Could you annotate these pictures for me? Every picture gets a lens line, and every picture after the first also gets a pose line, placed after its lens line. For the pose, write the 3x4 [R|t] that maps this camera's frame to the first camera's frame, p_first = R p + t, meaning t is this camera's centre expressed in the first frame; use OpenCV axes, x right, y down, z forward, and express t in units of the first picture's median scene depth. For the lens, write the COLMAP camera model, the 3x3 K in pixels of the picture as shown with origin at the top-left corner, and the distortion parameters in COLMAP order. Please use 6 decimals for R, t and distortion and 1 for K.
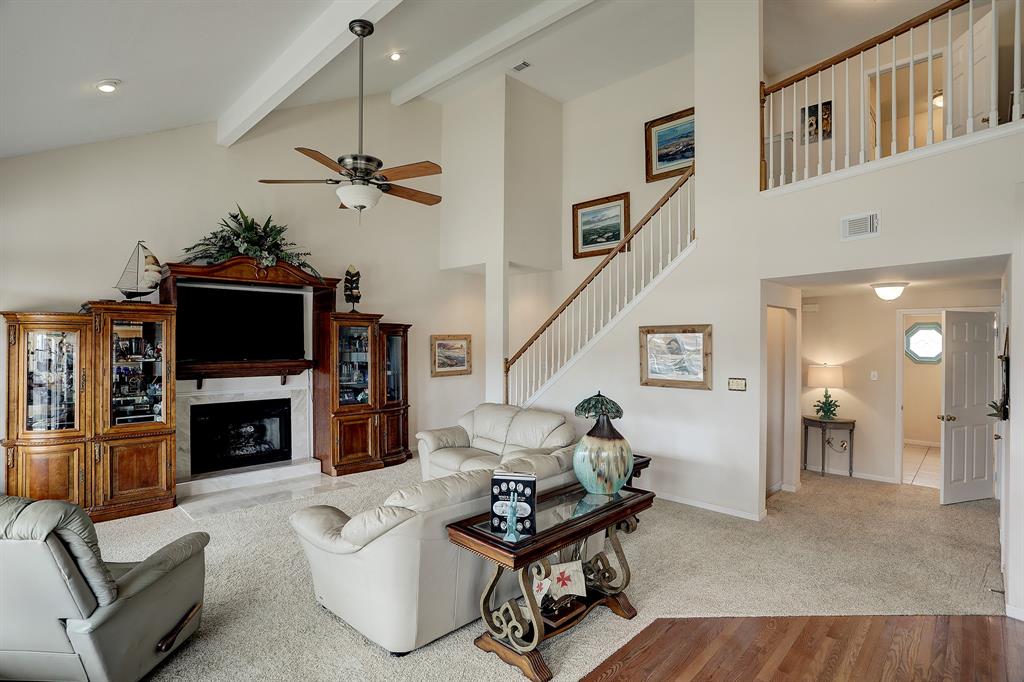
lens RADIAL K [[502.1, 0, 509.0], [0, 502.1, 343.2], [0, 0, 1]] dist [-0.067096, 0.024813]
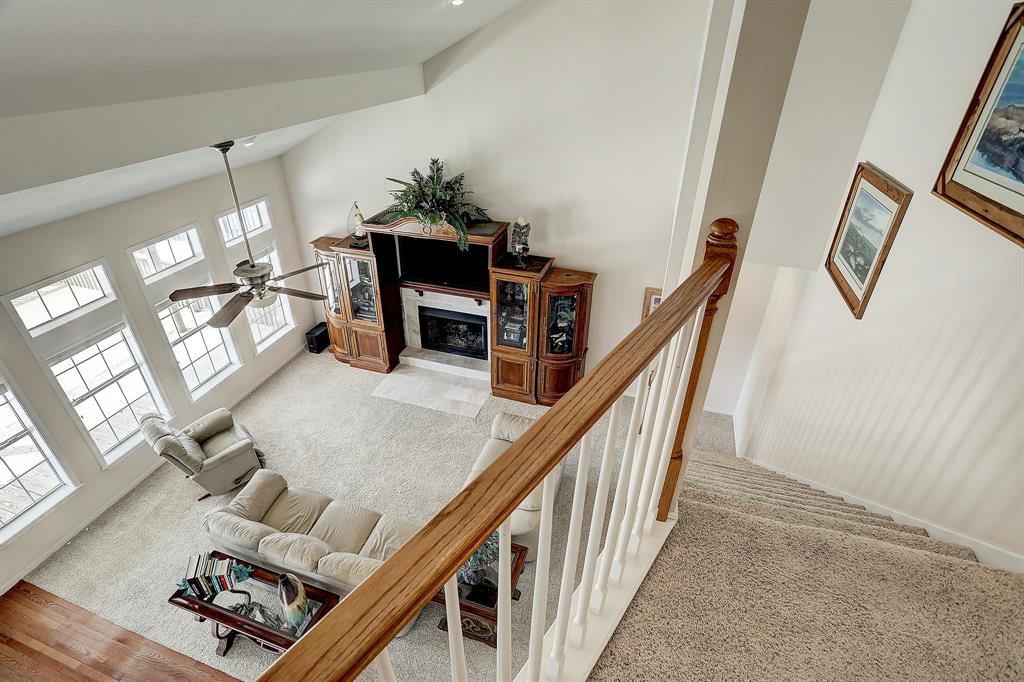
lens RADIAL K [[502.1, 0, 509.0], [0, 502.1, 343.2], [0, 0, 1]] dist [-0.067096, 0.024813]
pose [[0.449736, 0.468351, -0.760517, 0.499424], [-0.012505, 0.854706, 0.518961, -0.440155], [0.893074, -0.223885, 0.390248, 0.558585]]
